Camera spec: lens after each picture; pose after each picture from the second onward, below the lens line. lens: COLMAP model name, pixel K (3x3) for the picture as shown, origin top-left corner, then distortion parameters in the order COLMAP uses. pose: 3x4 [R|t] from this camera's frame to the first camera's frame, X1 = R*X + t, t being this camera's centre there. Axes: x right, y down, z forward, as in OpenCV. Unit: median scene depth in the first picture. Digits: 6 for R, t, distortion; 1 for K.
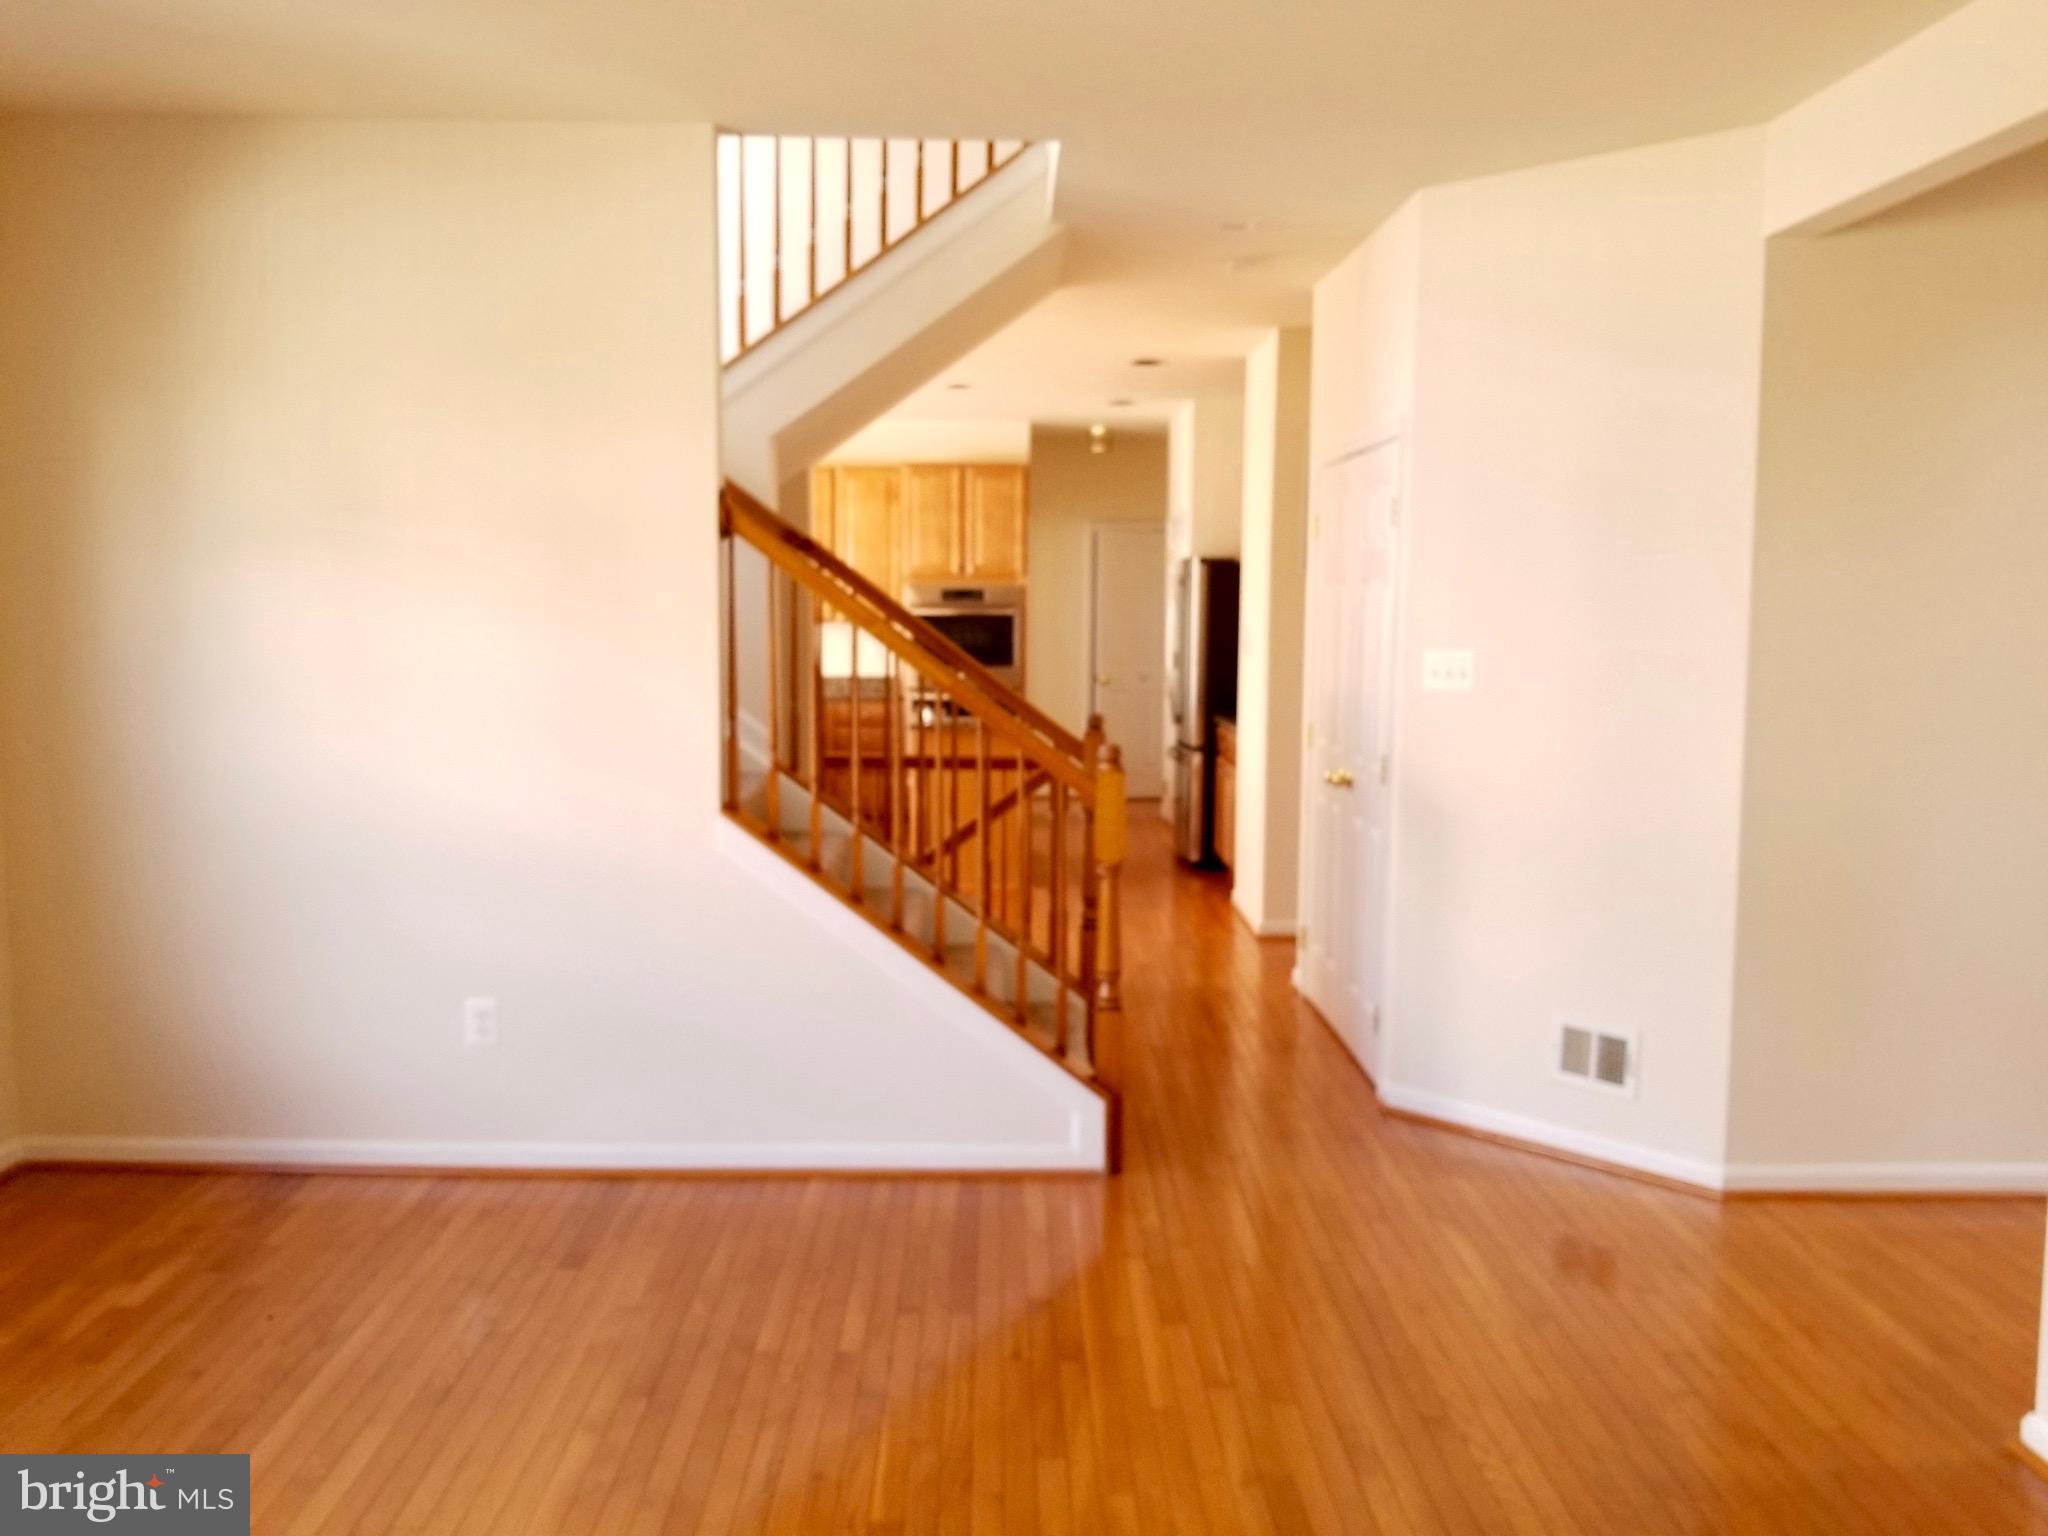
lens RADIAL K [[1625.2, 0, 1024.0], [0, 1625.2, 768.0], [0, 0, 1]] dist [0.080244, -0.136134]
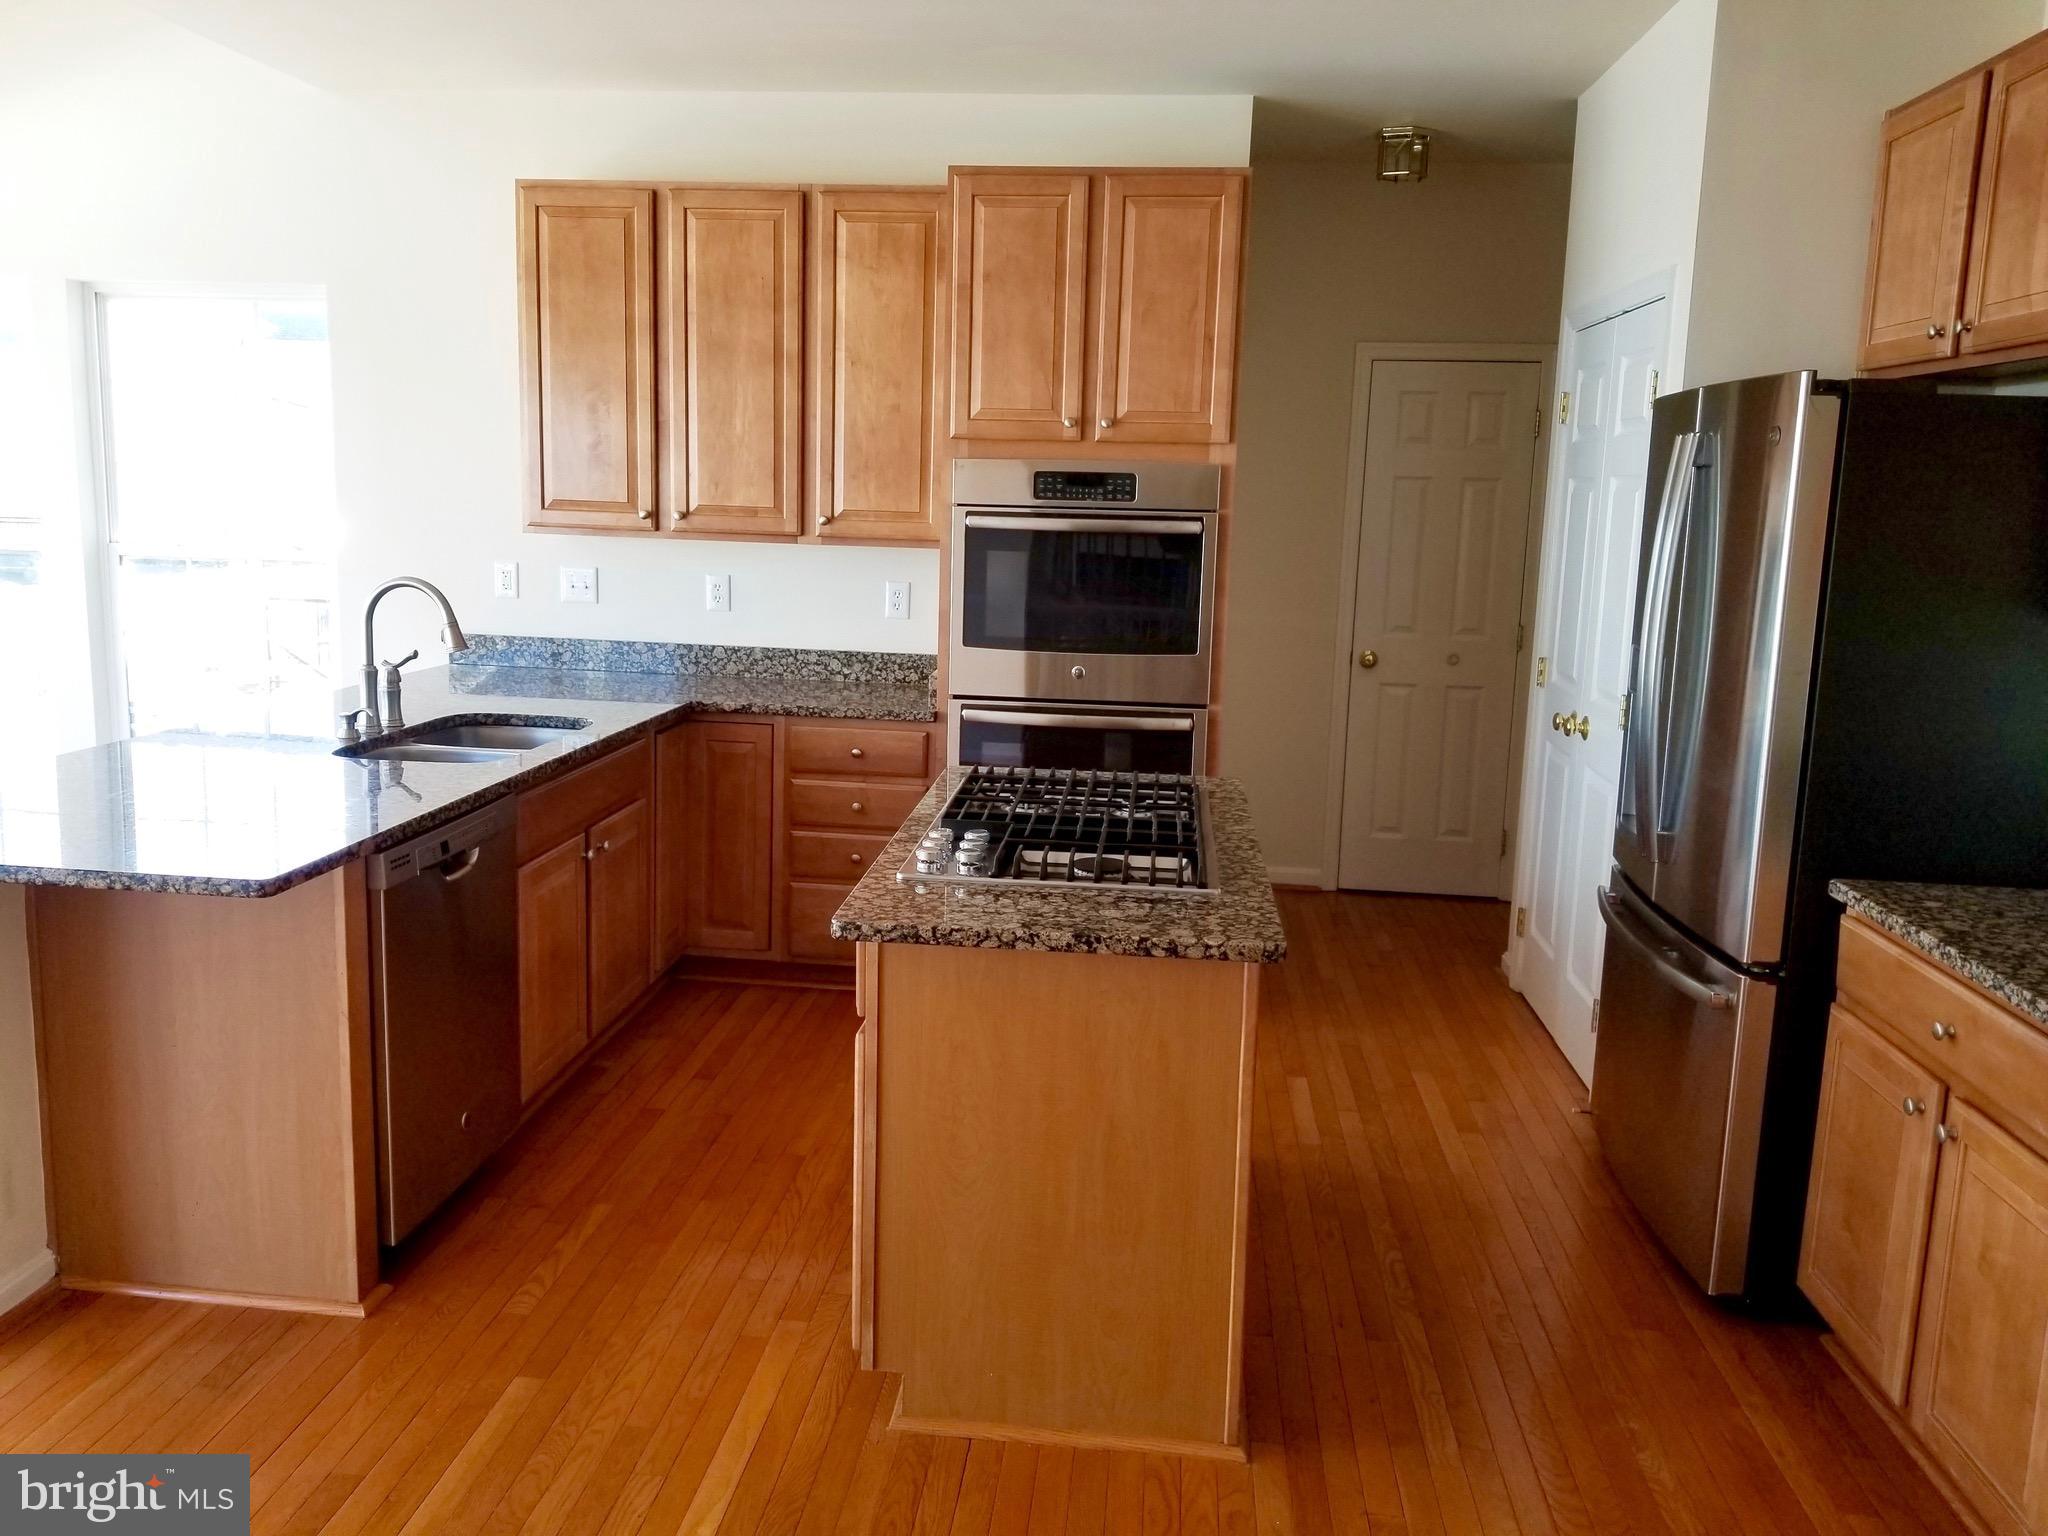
lens RADIAL K [[1625.2, 0, 1024.0], [0, 1625.2, 768.0], [0, 0, 1]] dist [0.080244, -0.136134]
pose [[0.994247, 0.037308, -0.100400, -0.007485], [-0.030923, 0.997444, 0.064416, -0.059066], [0.102547, -0.060941, 0.992860, 0.567594]]
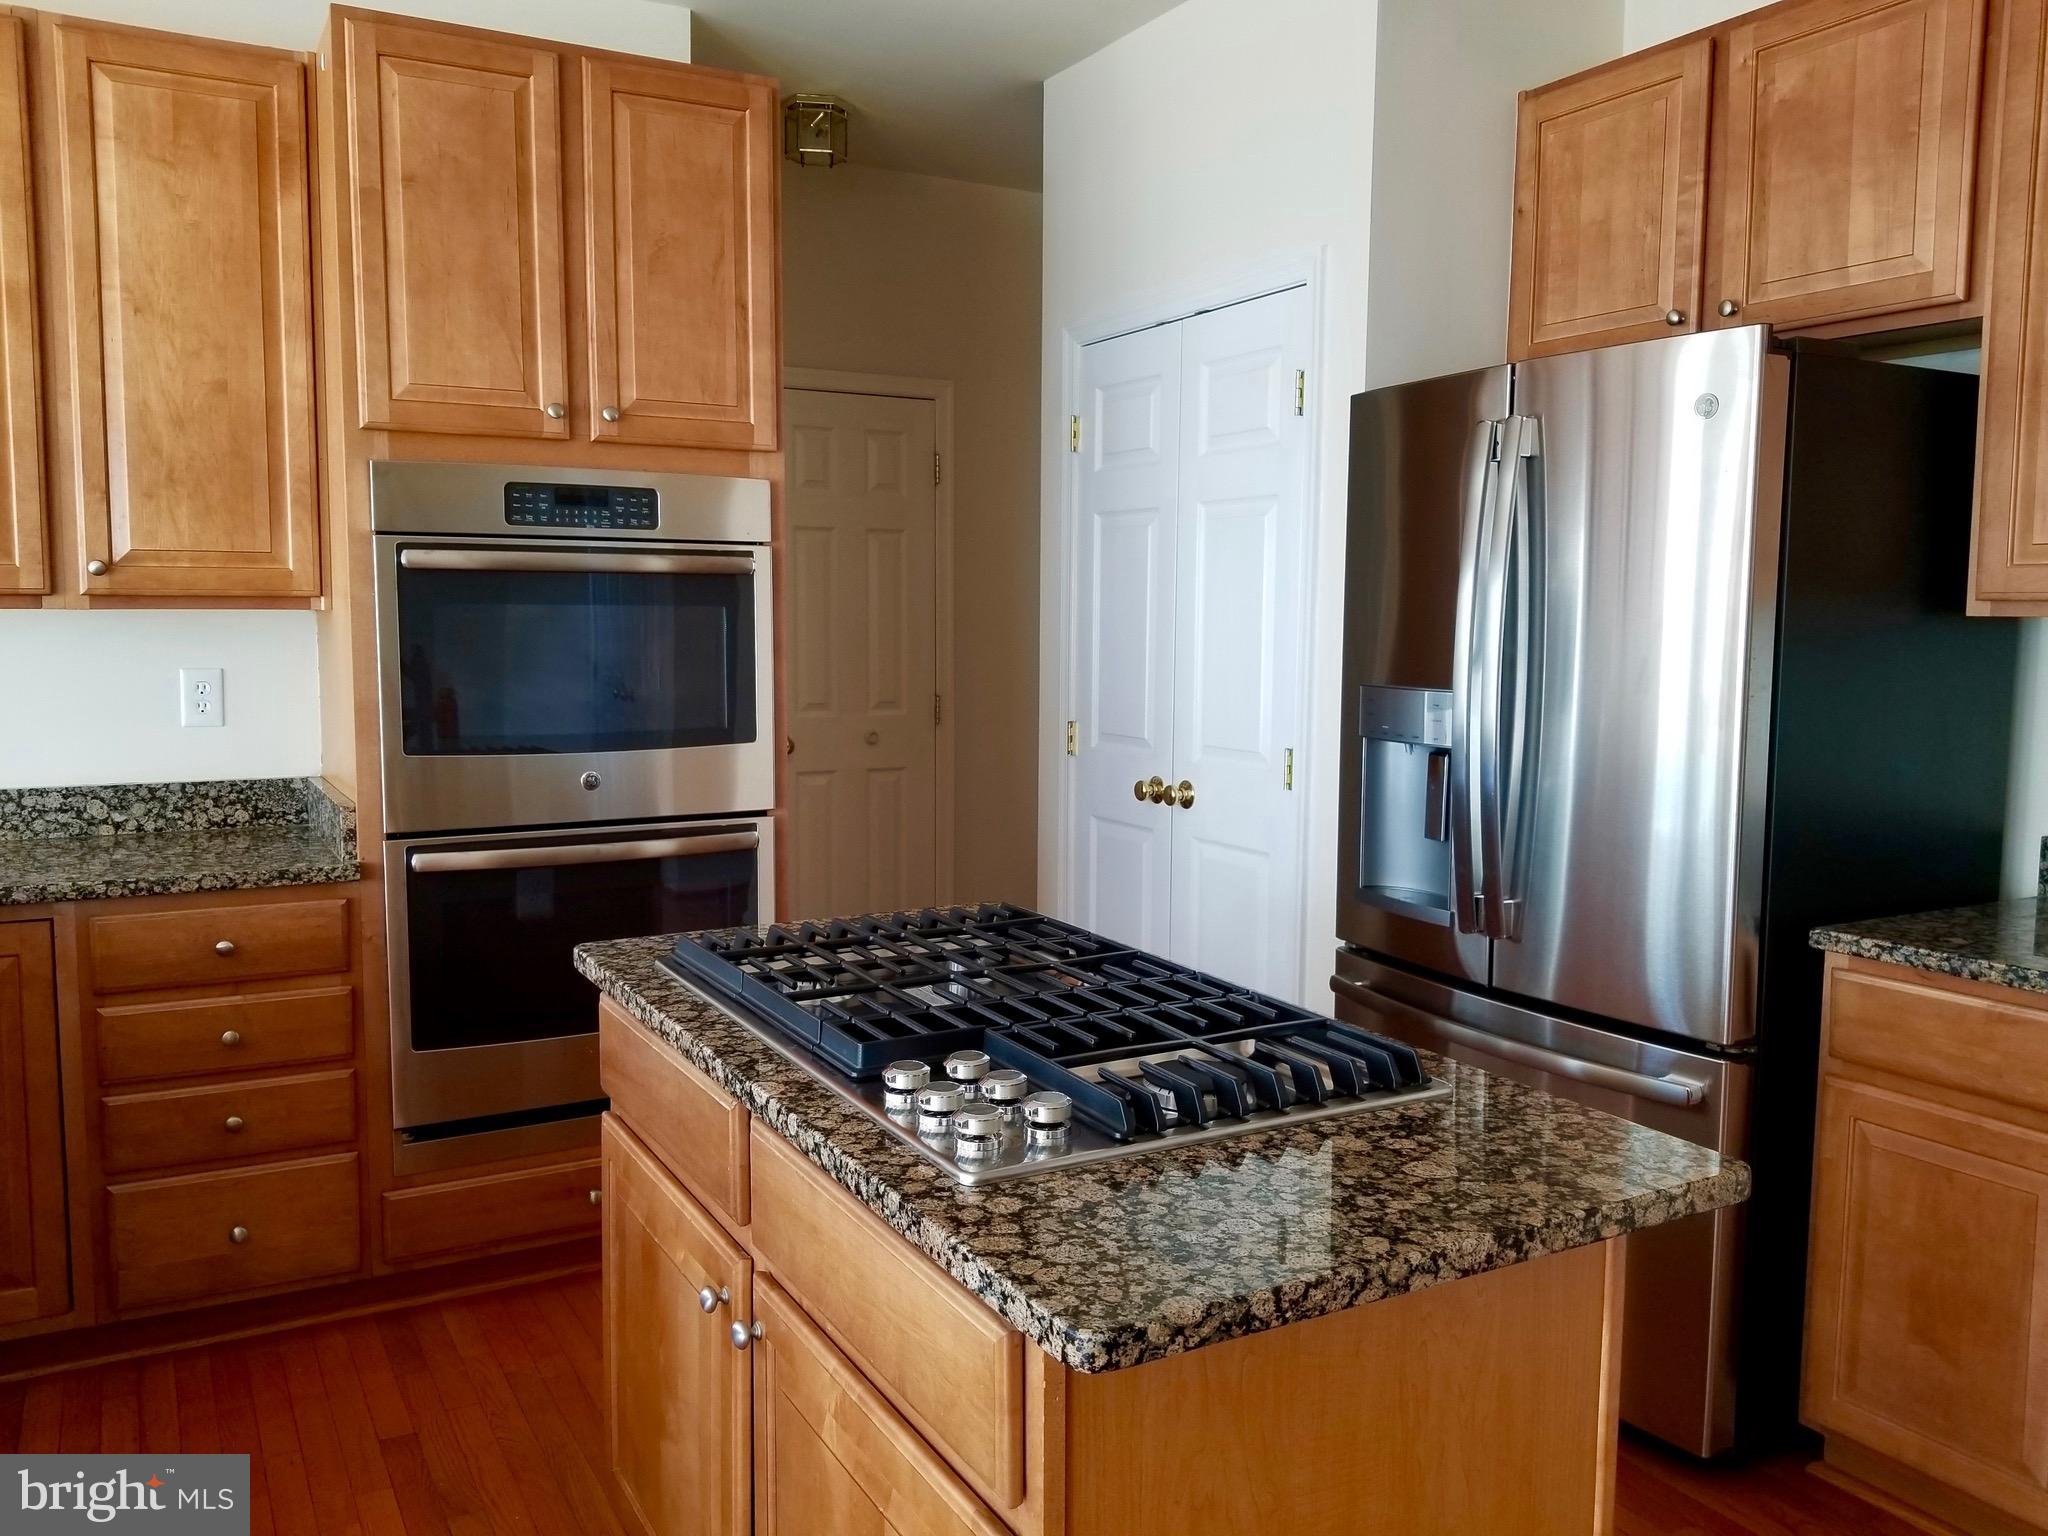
lens RADIAL K [[1619.7, 0, 1062.8], [0, 1619.7, 768.7], [0, 0, 1]] dist [0.070138, -0.117845]
pose [[0.877037, -0.052697, 0.477524, -0.103336], [0.054362, 0.998468, 0.010343, -0.057560], [-0.477337, 0.016887, 0.878558, 0.703855]]
